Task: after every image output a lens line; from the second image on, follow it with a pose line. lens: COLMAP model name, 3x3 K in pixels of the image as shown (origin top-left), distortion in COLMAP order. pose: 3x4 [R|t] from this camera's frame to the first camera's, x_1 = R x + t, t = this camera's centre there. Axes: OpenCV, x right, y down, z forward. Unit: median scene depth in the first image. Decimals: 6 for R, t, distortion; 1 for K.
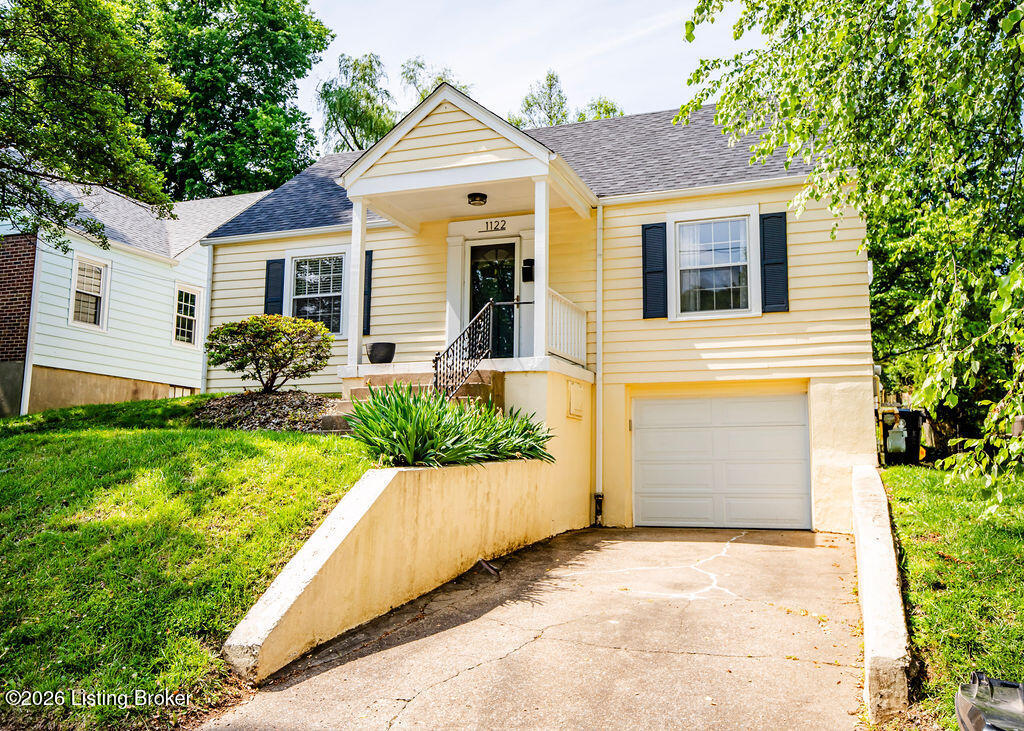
lens RADIAL K [[900.4, 0, 511.3], [0, 900.4, 394.1], [0, 0, 1]] dist [0.011344, 0.002647]
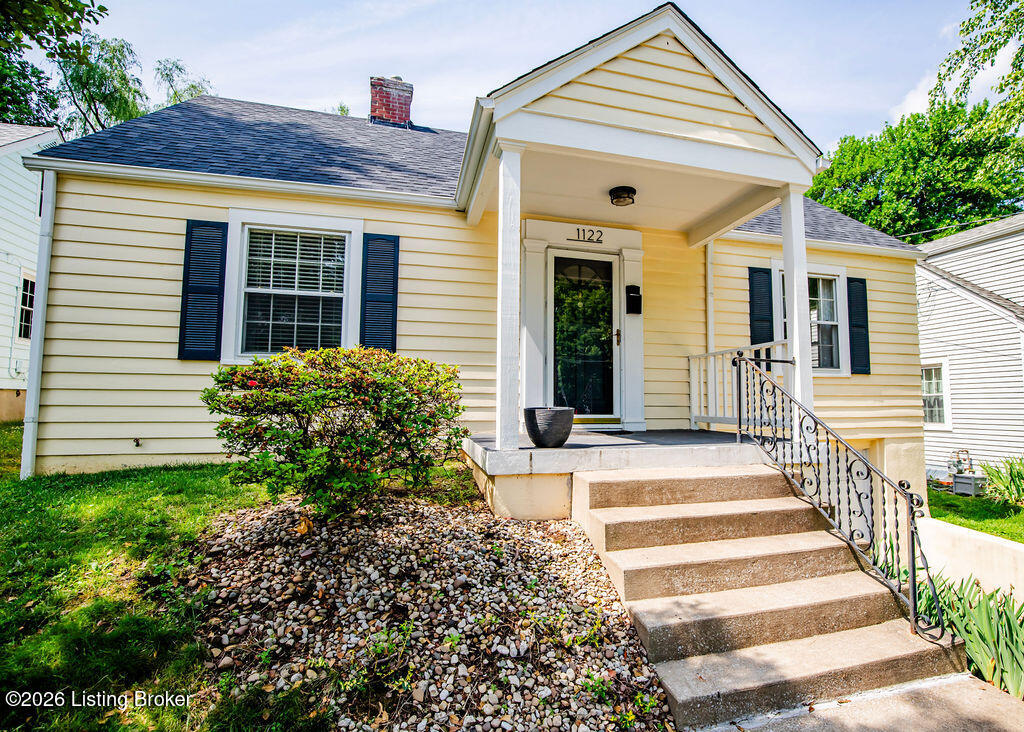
lens RADIAL K [[518.5, 0, 515.9], [0, 518.5, 364.5], [0, 0, 1]] dist [-0.036181, 0.006627]
pose [[0.796520, 0.039432, 0.603325, -0.325800], [-0.046885, 0.998895, -0.003388, -0.070461], [-0.602792, -0.025588, 0.797488, 0.668710]]
